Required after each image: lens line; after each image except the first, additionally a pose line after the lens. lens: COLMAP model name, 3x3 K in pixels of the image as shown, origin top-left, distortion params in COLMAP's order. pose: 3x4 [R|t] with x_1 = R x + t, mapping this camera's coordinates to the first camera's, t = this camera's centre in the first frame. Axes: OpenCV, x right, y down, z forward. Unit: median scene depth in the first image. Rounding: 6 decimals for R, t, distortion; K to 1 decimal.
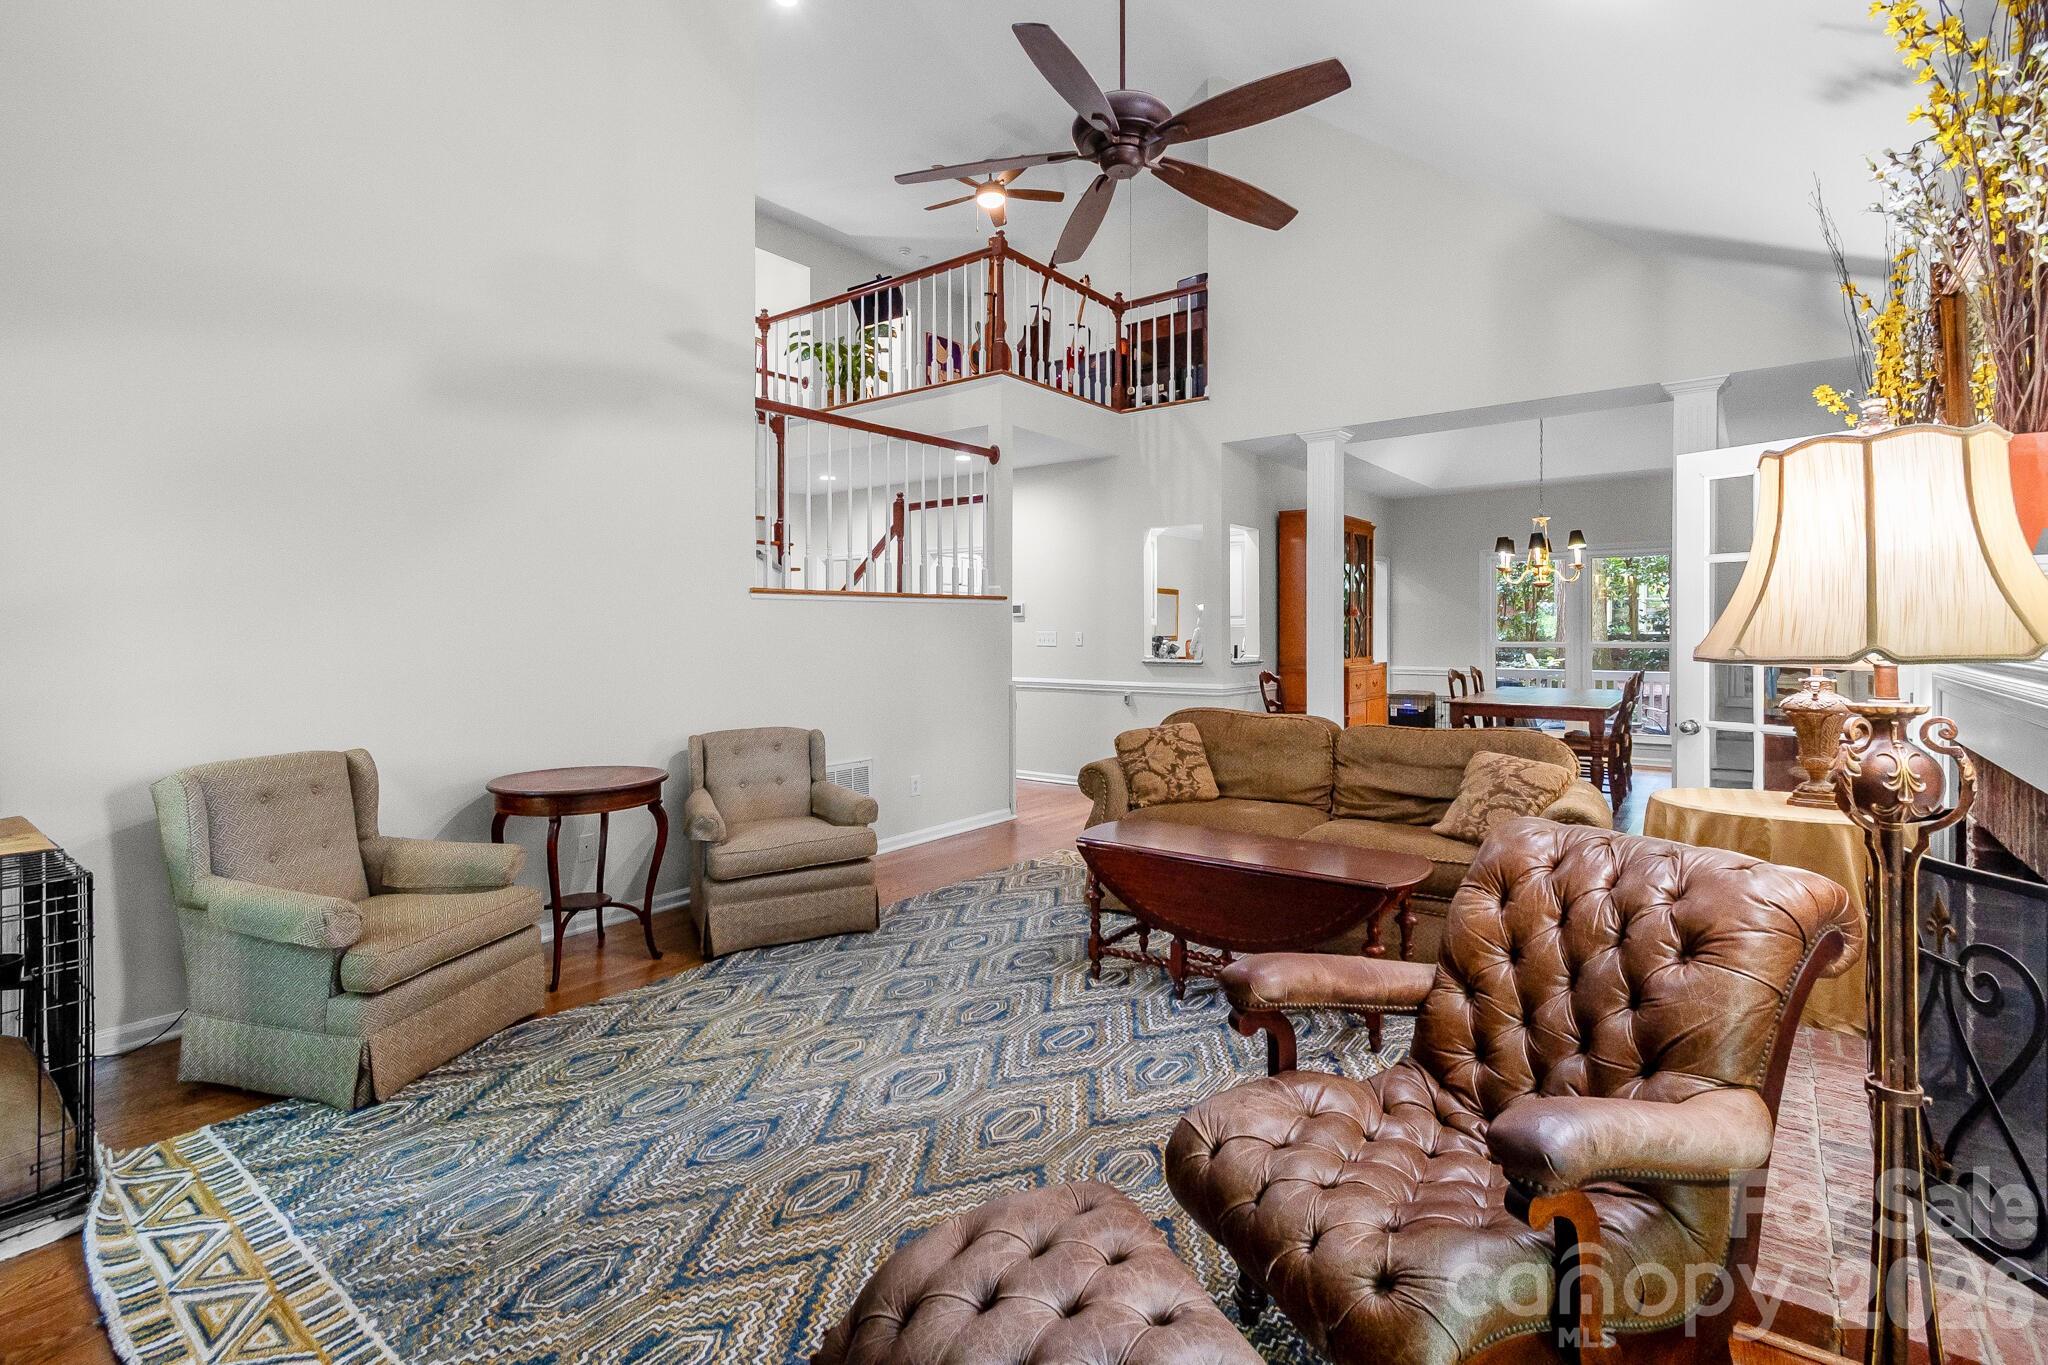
lens RADIAL K [[931.3, 0, 1037.1], [0, 931.3, 637.1], [0, 0, 1]] dist [0.004946, -0.001367]
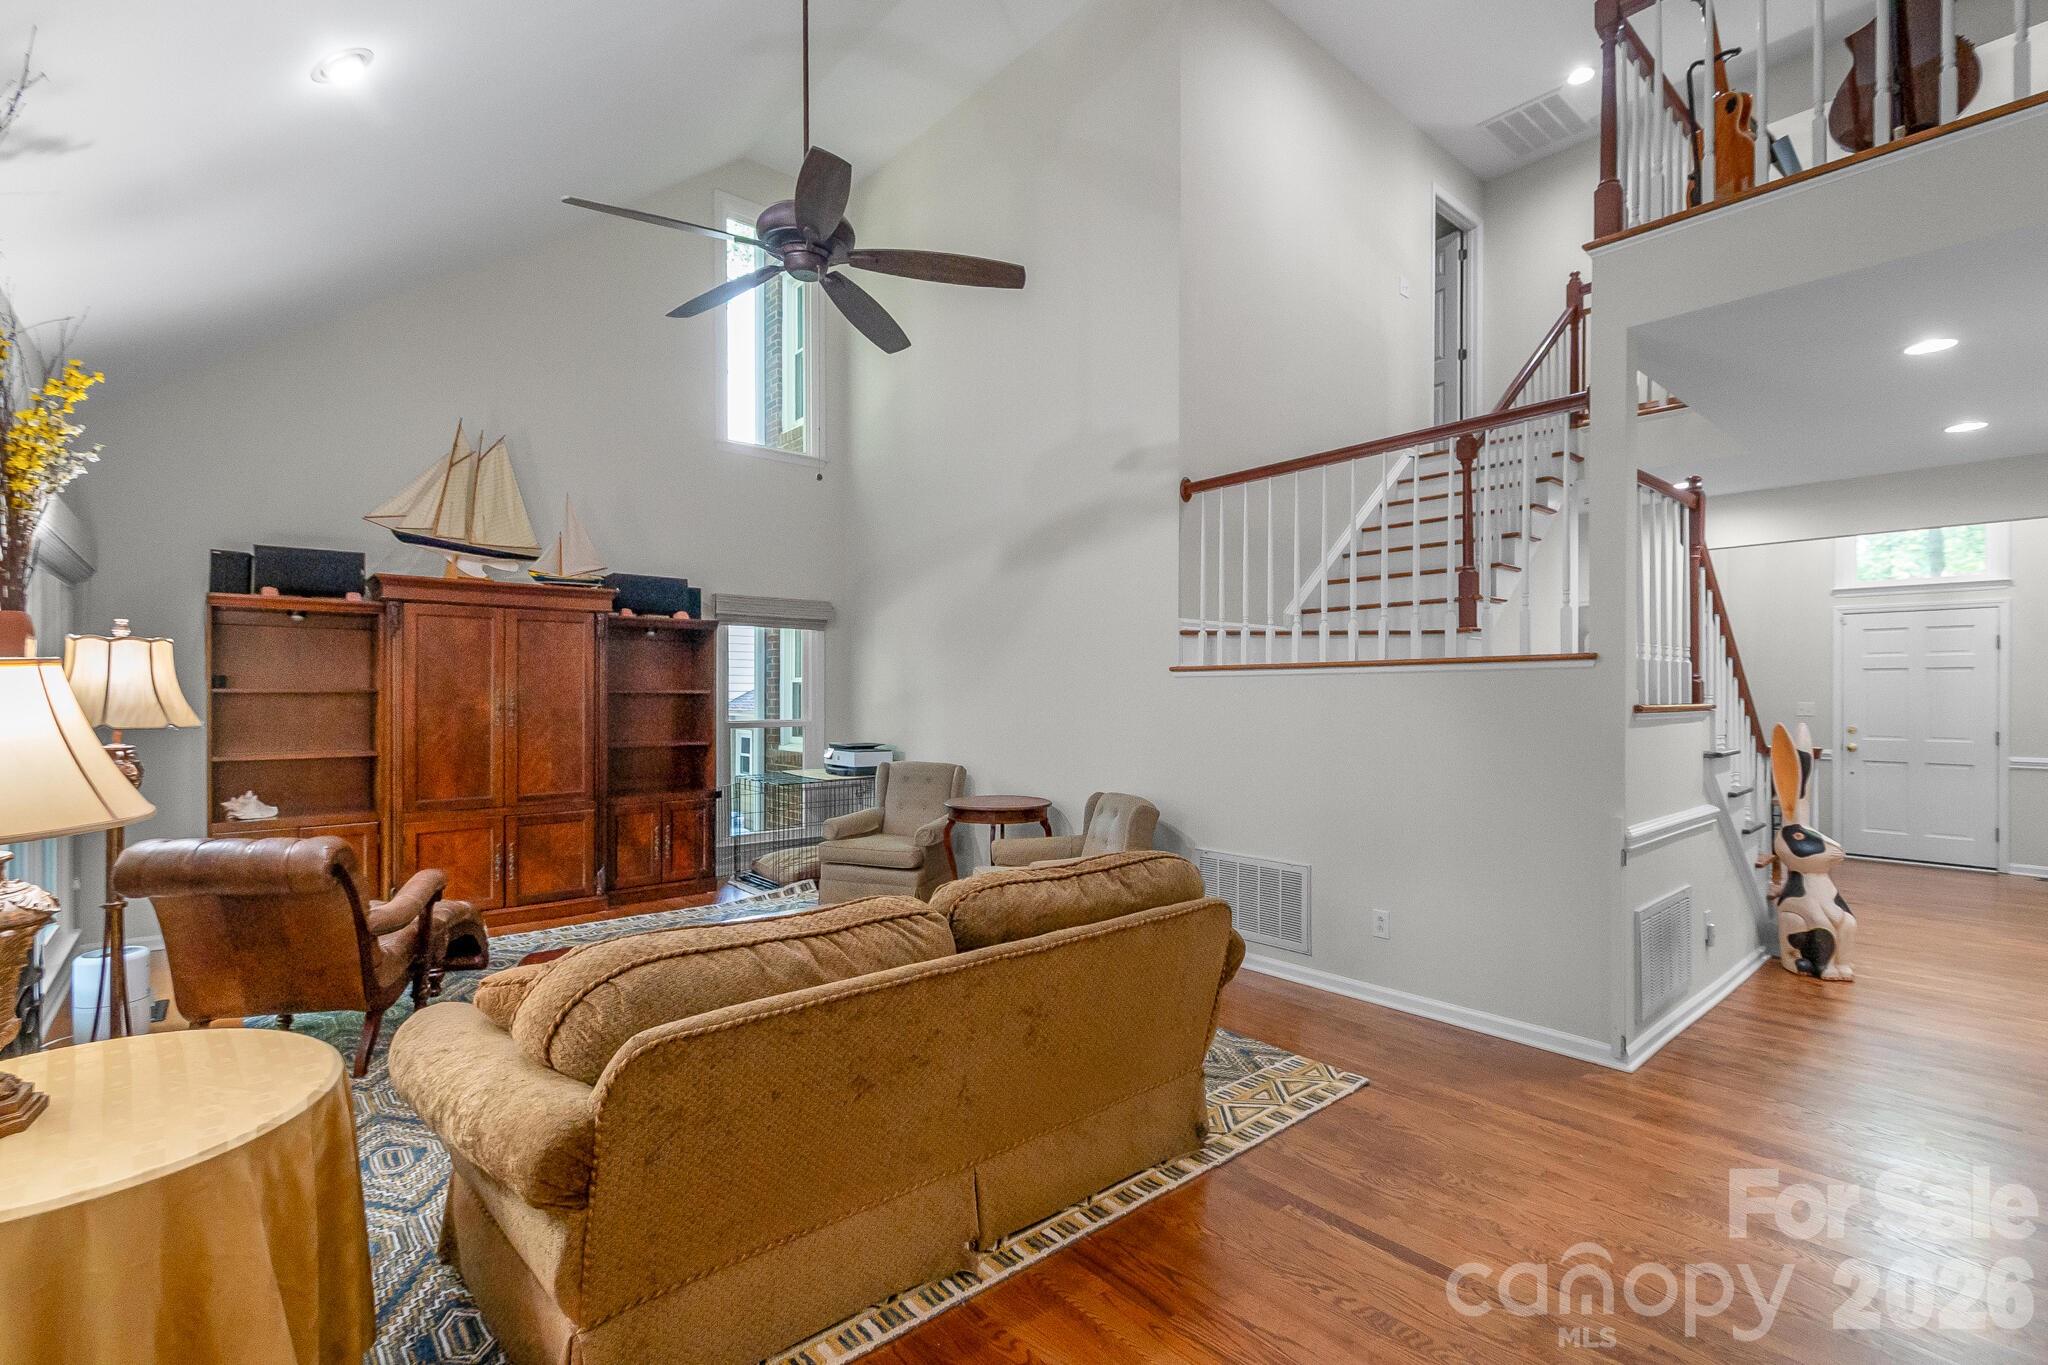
lens RADIAL K [[931.3, 0, 1043.7], [0, 931.3, 696.5], [0, 0, 1]] dist [0.004946, -0.001367]
pose [[-0.210598, 0.005155, -0.977559, 1.229457], [-0.007544, 0.999948, 0.006899, -0.037332], [0.977544, 0.008828, -0.210549, 1.698917]]
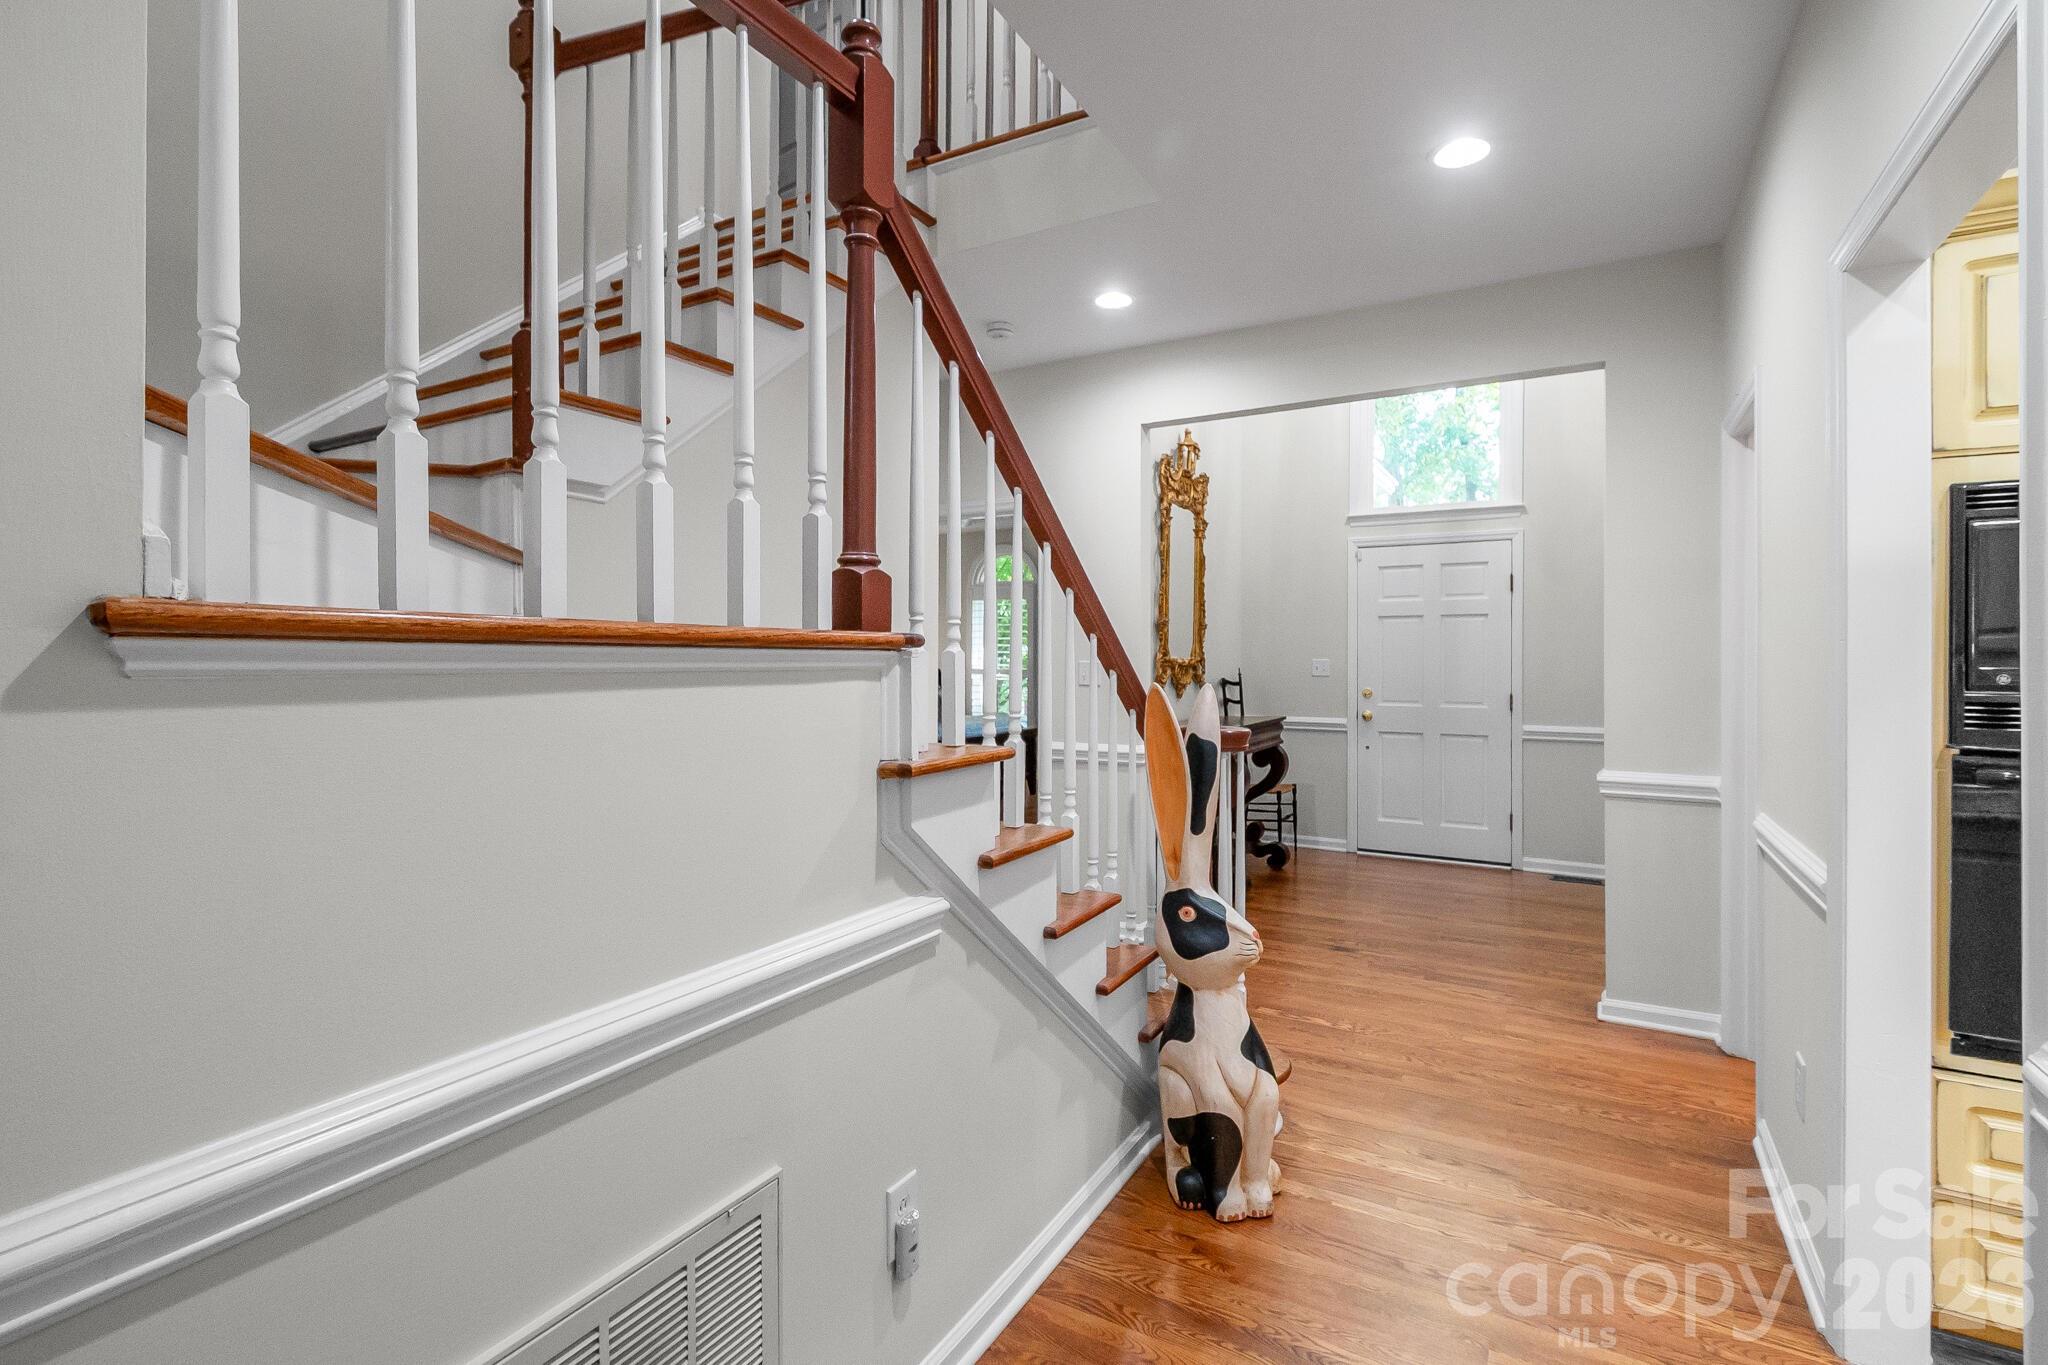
lens RADIAL K [[931.3, 0, 1027.5], [0, 931.3, 669.2], [0, 0, 1]] dist [0.004946, -0.001367]
pose [[0.102072, 0.007689, -0.994747, 0.178777], [-0.004425, 0.999964, 0.007275, -0.008181], [0.994767, 0.003659, 0.102102, 2.400105]]
